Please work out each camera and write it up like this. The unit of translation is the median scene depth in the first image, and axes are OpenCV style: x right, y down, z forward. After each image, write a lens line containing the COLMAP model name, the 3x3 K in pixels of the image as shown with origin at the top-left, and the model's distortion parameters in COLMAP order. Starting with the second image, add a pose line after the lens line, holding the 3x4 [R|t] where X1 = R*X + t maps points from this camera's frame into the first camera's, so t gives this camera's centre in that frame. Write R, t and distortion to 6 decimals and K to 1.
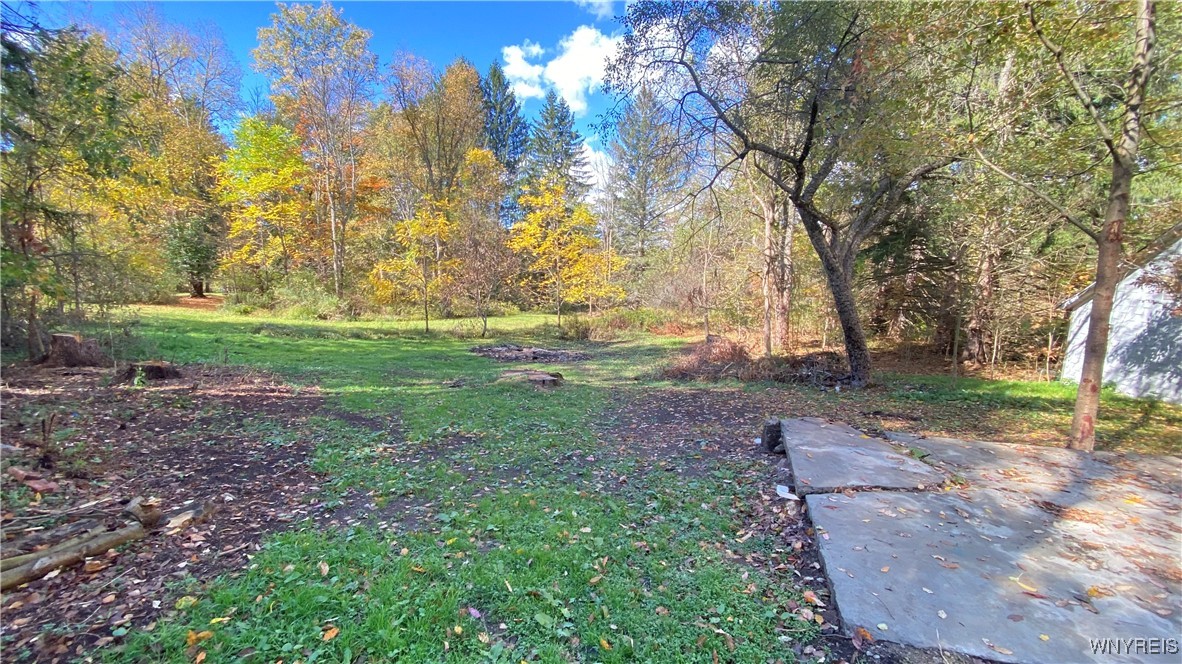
lens RADIAL K [[468.2, 0, 587.6], [0, 468.2, 337.2], [0, 0, 1]] dist [0.002183, -0.012803]
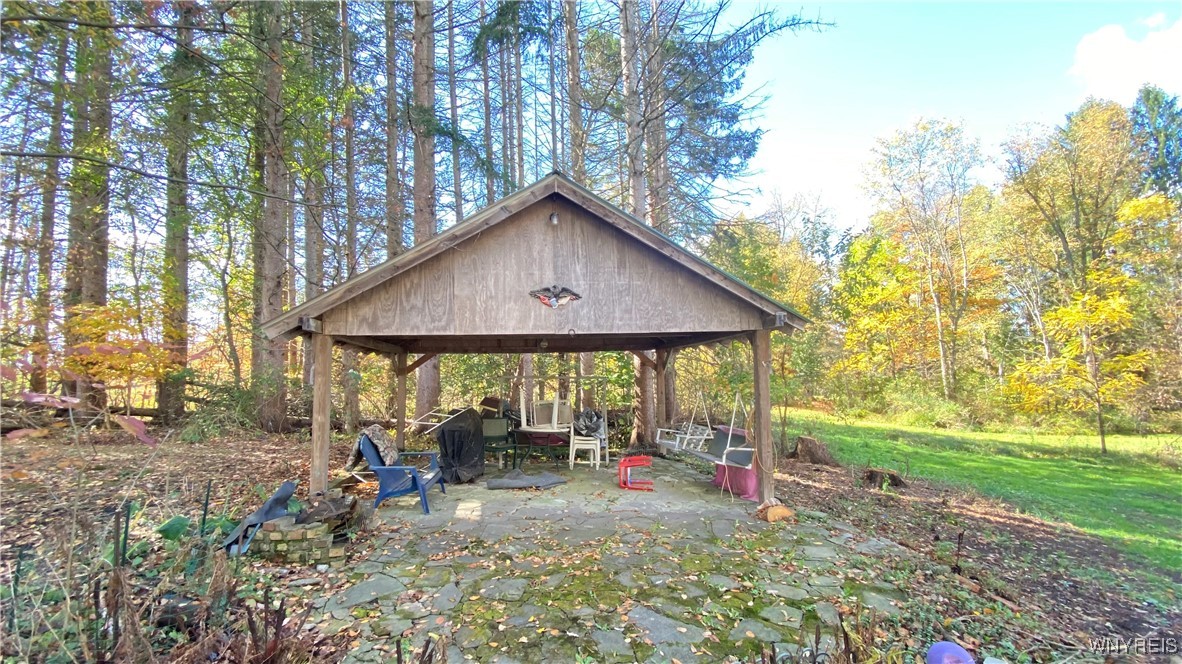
lens RADIAL K [[473.8, 0, 592.0], [0, 473.8, 332.8], [0, 0, 1]] dist [0.000309, -0.013676]
pose [[0.478438, -0.109388, -0.871281, -0.064355], [-0.085321, 0.981725, -0.170105, -0.004463], [0.873966, 0.155723, 0.460362, -0.053580]]
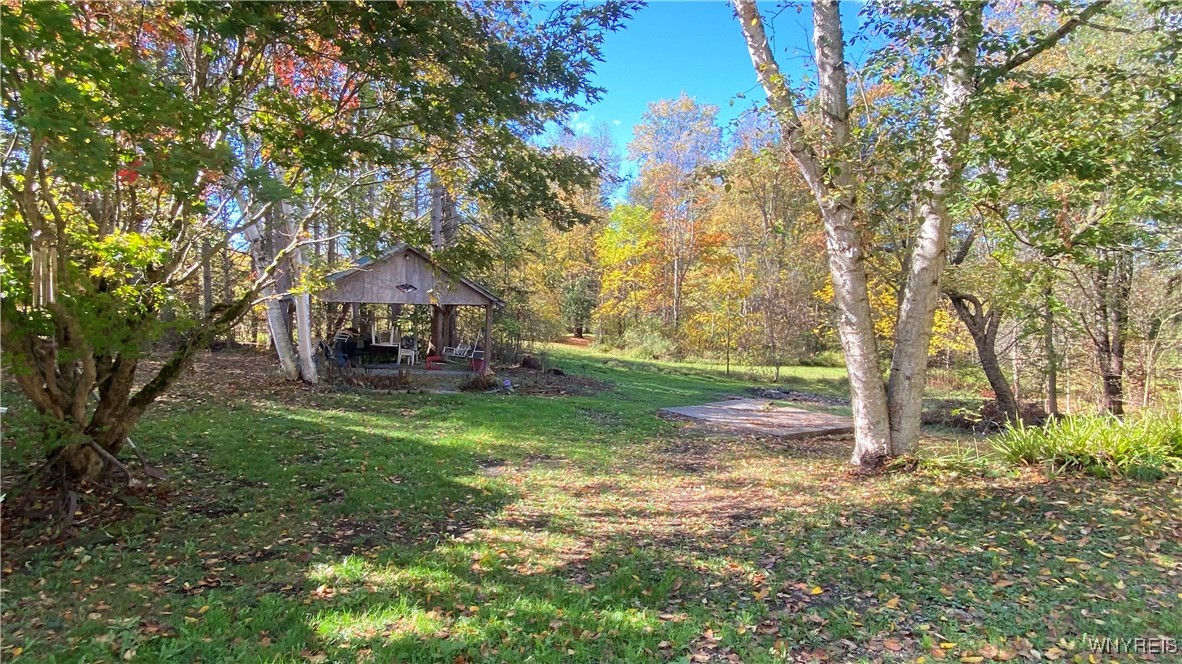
lens RADIAL K [[613.2, 0, 591.1], [0, 613.2, 334.8], [0, 0, 1]] dist [-0.000200, -0.000684]
pose [[0.776022, 0.026346, -0.630155, 0.300111], [-0.088563, 0.993780, -0.067515, 0.021174], [0.624457, 0.108201, 0.773528, -0.339718]]
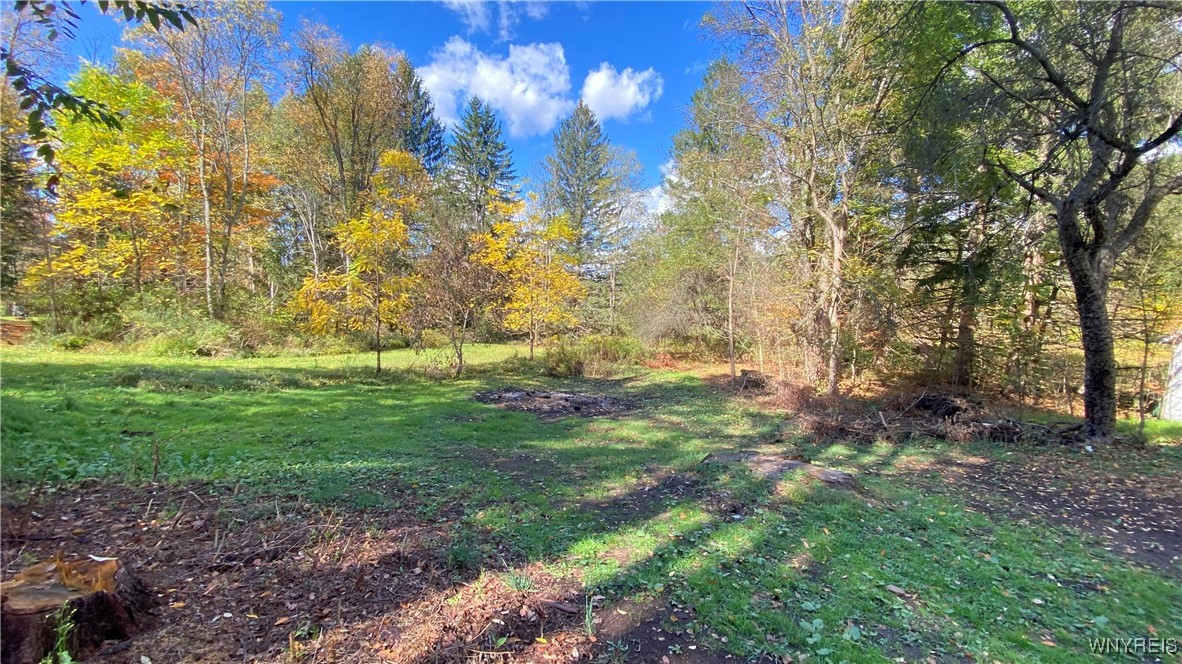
lens RADIAL K [[473.8, 0, 592.0], [0, 473.8, 332.8], [0, 0, 1]] dist [0.000309, -0.013676]
pose [[0.965706, -0.001197, 0.259634, -0.182029], [0.017343, 0.998053, -0.059907, -0.019438], [-0.259057, 0.062356, 0.963847, 0.161972]]
